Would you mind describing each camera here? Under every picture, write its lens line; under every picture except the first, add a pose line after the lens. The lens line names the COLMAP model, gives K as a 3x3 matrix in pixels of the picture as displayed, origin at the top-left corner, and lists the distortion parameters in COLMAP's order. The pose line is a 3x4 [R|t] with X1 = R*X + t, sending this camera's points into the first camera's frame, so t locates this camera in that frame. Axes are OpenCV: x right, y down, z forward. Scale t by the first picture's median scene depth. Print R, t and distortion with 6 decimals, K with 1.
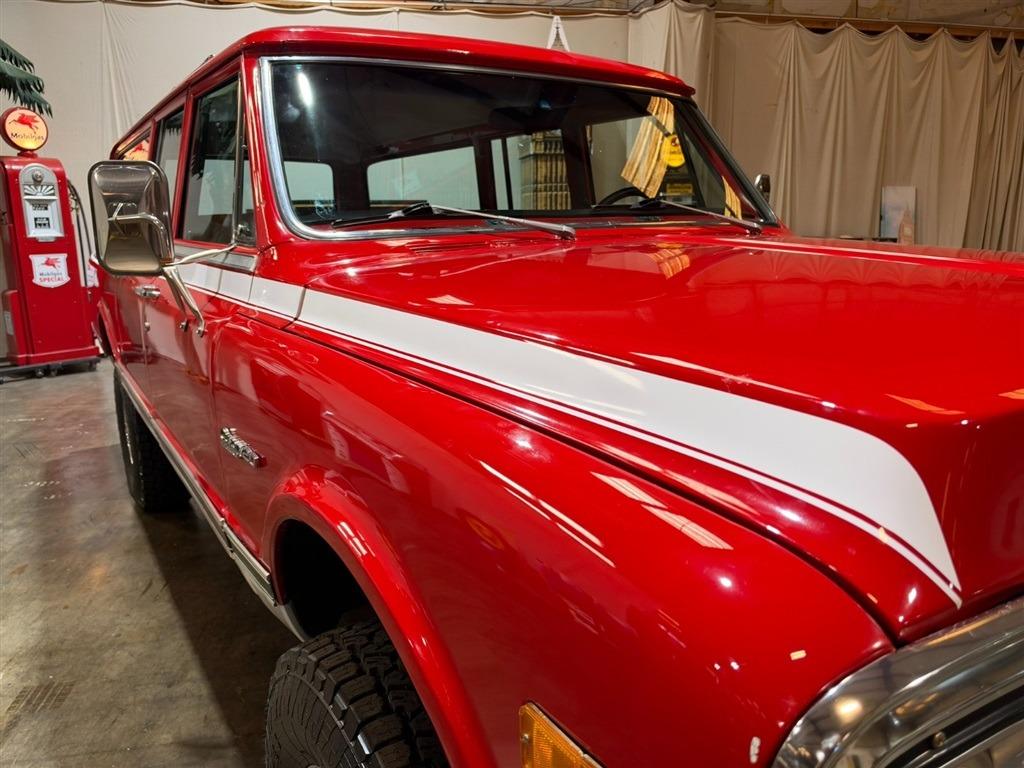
lens RADIAL K [[751.2, 0, 516.4], [0, 751.2, 376.6], [0, 0, 1]] dist [0.003875, -0.022449]
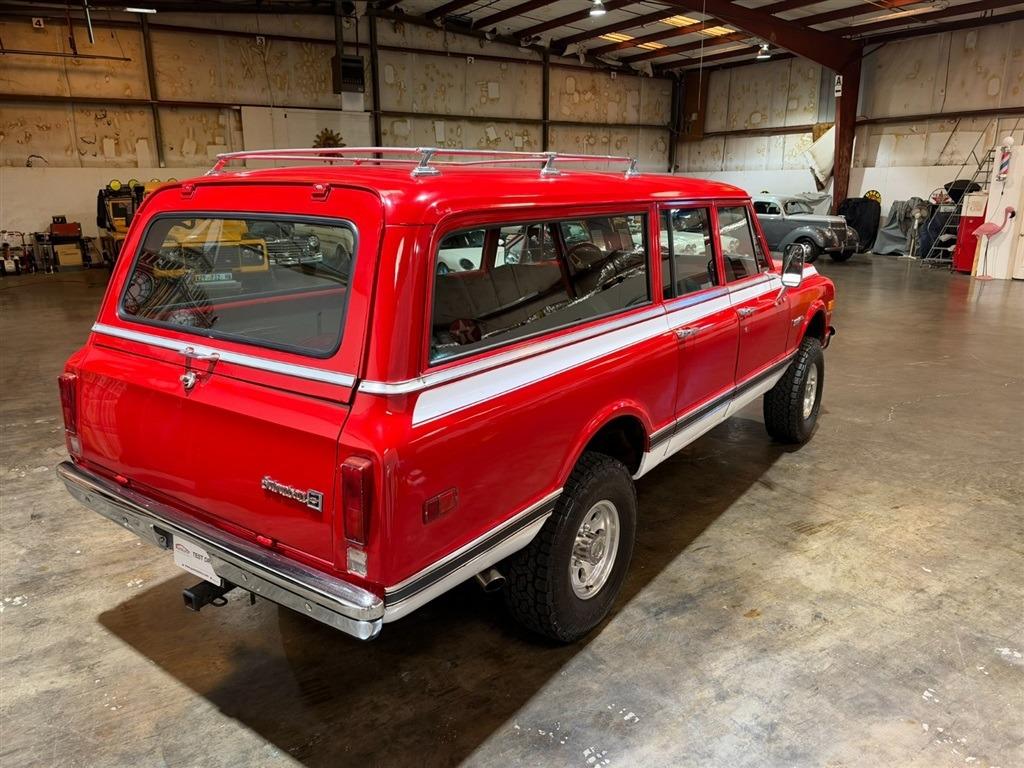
lens RADIAL K [[751.2, 0, 510.1], [0, 751.2, 391.1], [0, 0, 1]] dist [0.003875, -0.022449]
pose [[-0.362656, -0.236781, 0.901341, -0.535071], [0.204896, 0.923259, 0.324979, -0.174861], [-0.909120, 0.302536, -0.286310, 0.568034]]
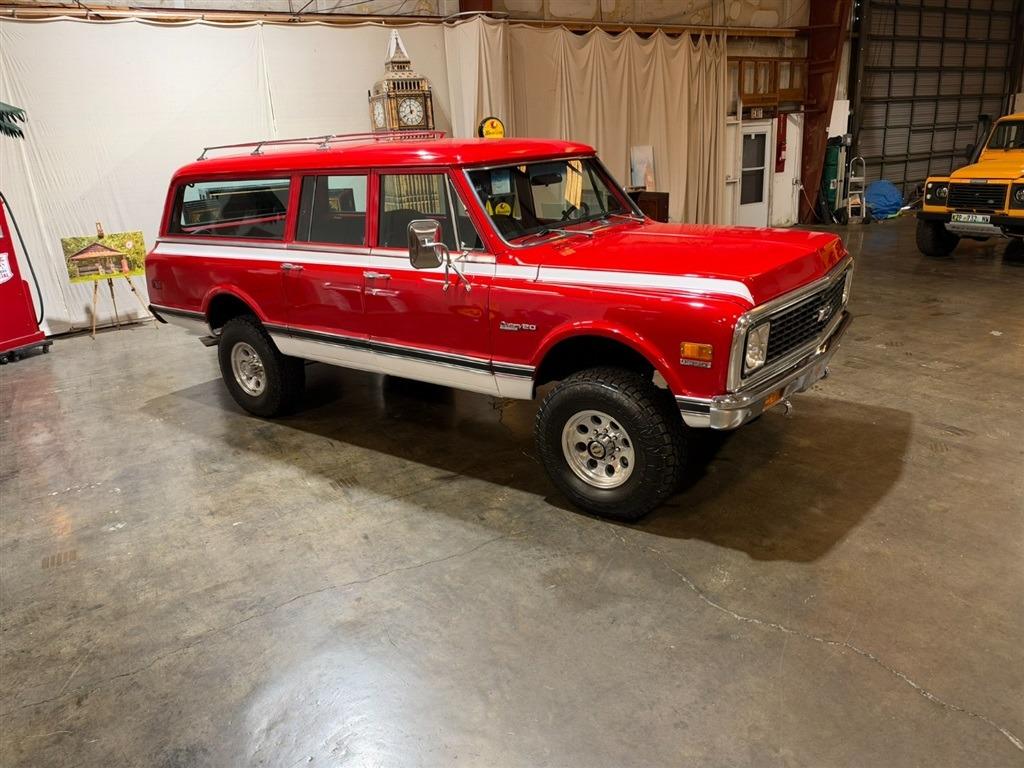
lens RADIAL K [[751.2, 0, 524.5], [0, 751.2, 376.8], [0, 0, 1]] dist [0.003875, -0.022449]
pose [[0.936452, -0.146091, 0.318927, -0.210968], [0.119692, 0.987663, 0.100975, 0.000978], [-0.329744, -0.056385, 0.942385, -0.277576]]
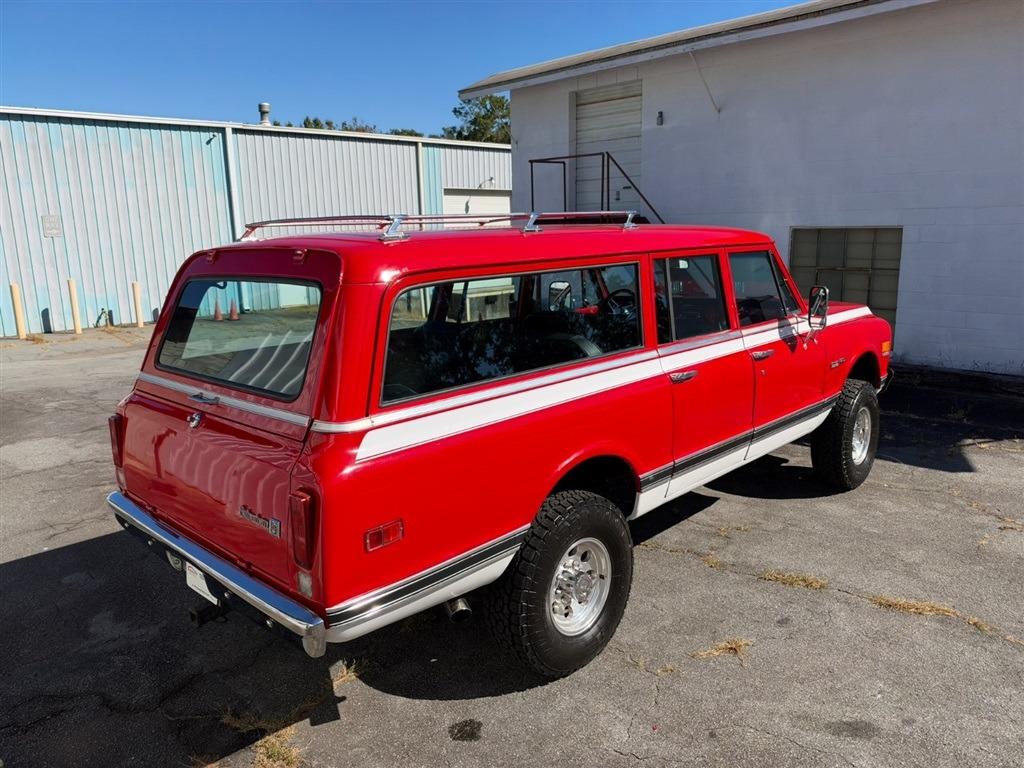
lens RADIAL K [[751.2, 0, 513.2], [0, 751.2, 385.1], [0, 0, 1]] dist [0.003875, -0.022449]
pose [[-0.220680, -0.173248, 0.959836, -0.577606], [0.248408, 0.941662, 0.227080, -0.165302], [-0.943183, 0.288543, -0.164770, 0.511755]]
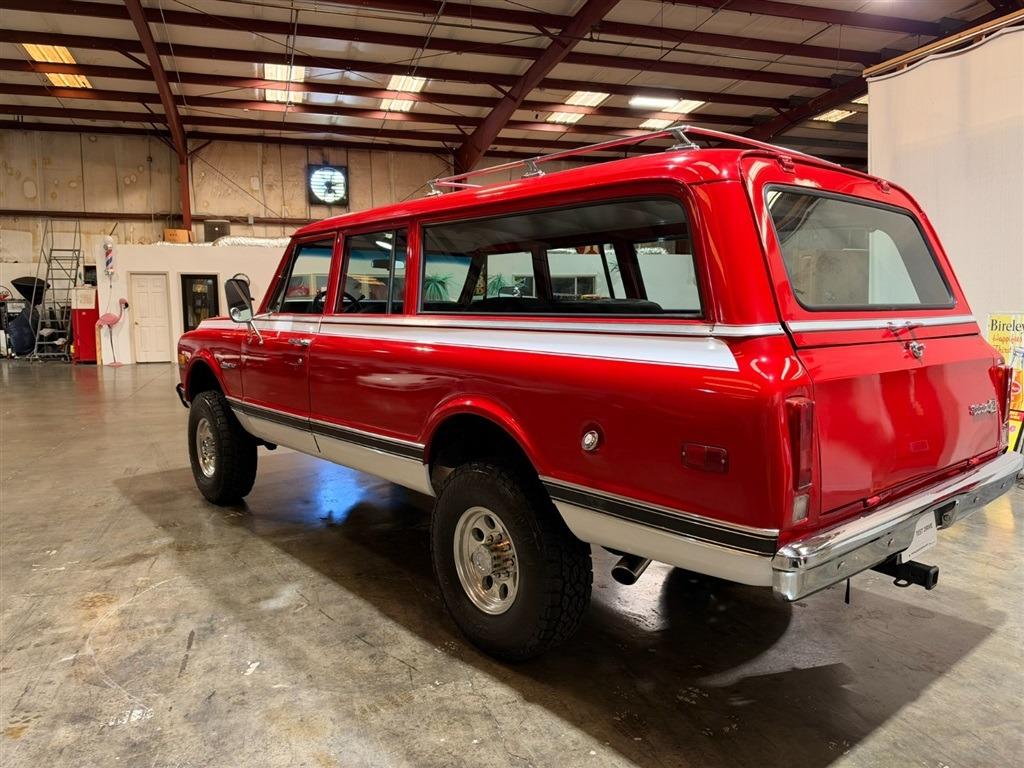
lens RADIAL K [[751.2, 0, 511.1], [0, 751.2, 379.8], [0, 0, 1]] dist [0.003875, -0.022449]
pose [[-0.991268, 0.025541, -0.129368, -0.016296], [-0.016946, 0.948254, 0.317060, -0.191895], [0.130772, 0.316484, -0.939541, 0.866586]]
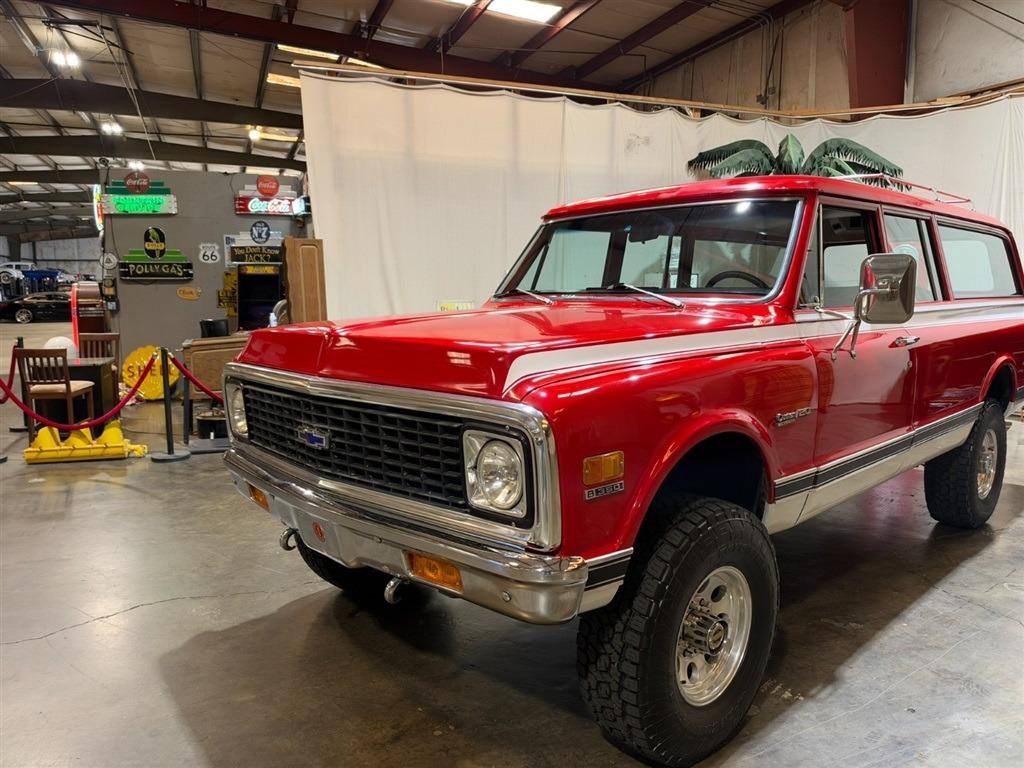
lens RADIAL K [[751.2, 0, 505.8], [0, 751.2, 385.7], [0, 0, 1]] dist [0.003875, -0.022449]
pose [[0.187428, 0.130116, -0.973622, 0.395523], [-0.202353, 0.975043, 0.091352, -0.026846], [0.961210, 0.179893, 0.209080, 0.106226]]
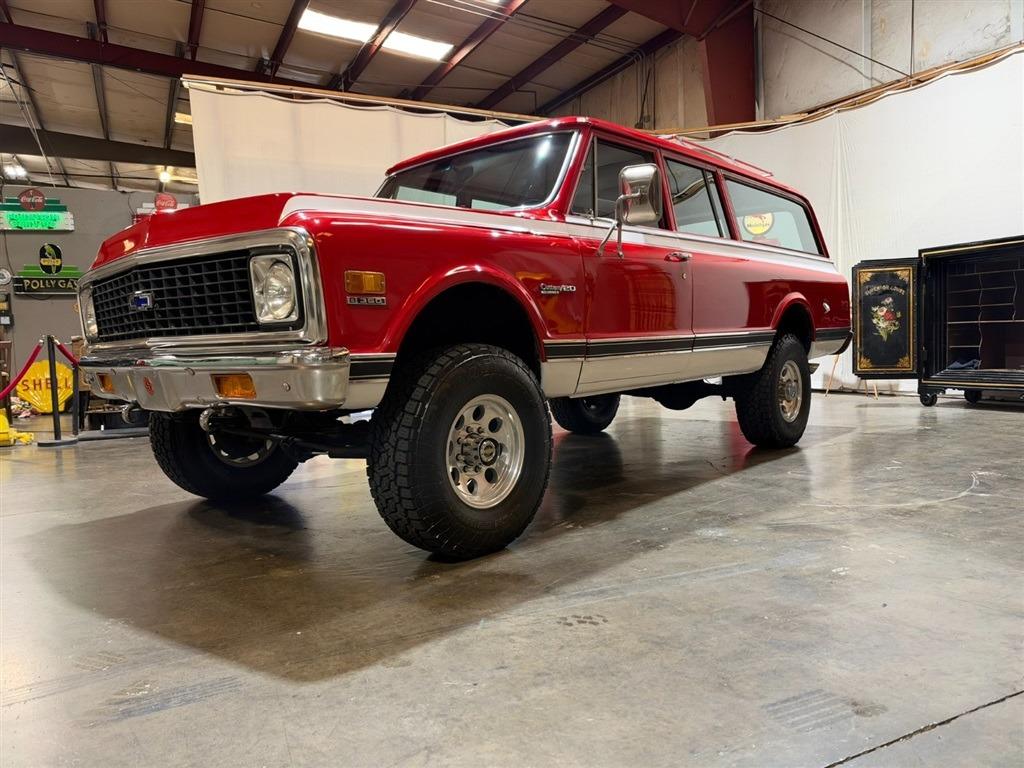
lens RADIAL K [[751.2, 0, 508.3], [0, 751.2, 381.5], [0, 0, 1]] dist [0.003875, -0.022449]
pose [[0.280650, 0.051986, -0.958401, 0.473020], [-0.169576, 0.985510, 0.003799, 0.037025], [0.944711, 0.161455, 0.285399, 0.161151]]
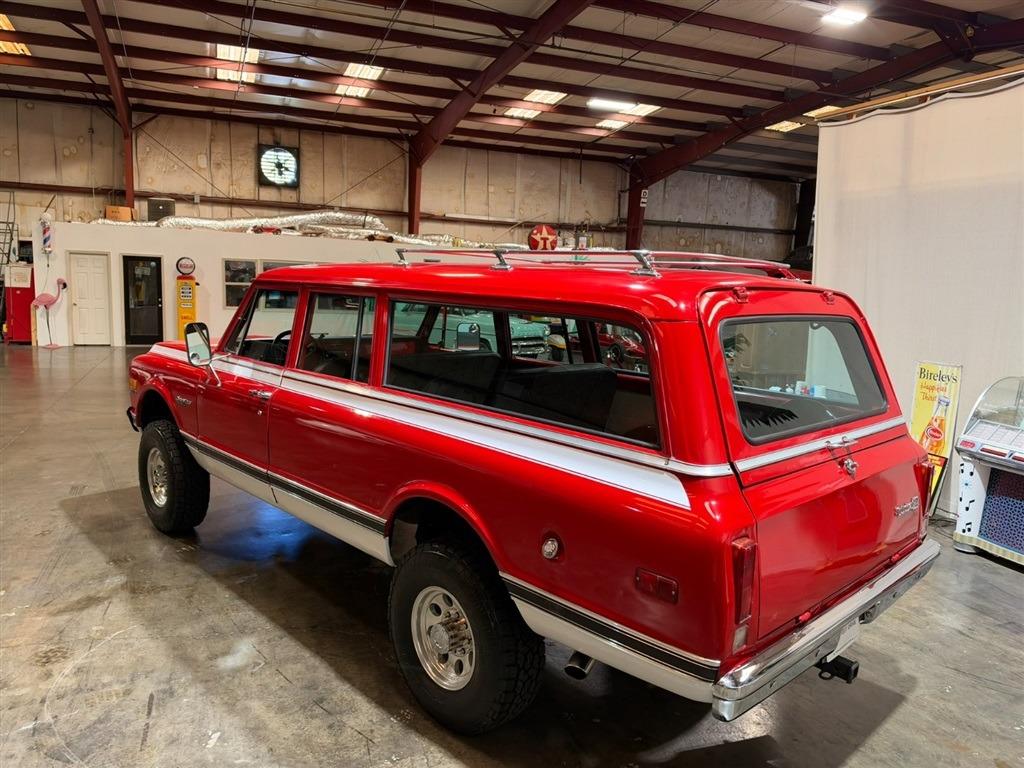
lens RADIAL K [[751.2, 0, 509.7], [0, 751.2, 381.1], [0, 0, 1]] dist [0.003875, -0.022449]
pose [[-0.979999, -0.003880, -0.198967, -0.005757], [-0.074017, 0.935188, 0.346331, -0.249409], [0.184728, 0.354131, -0.916770, 0.860610]]
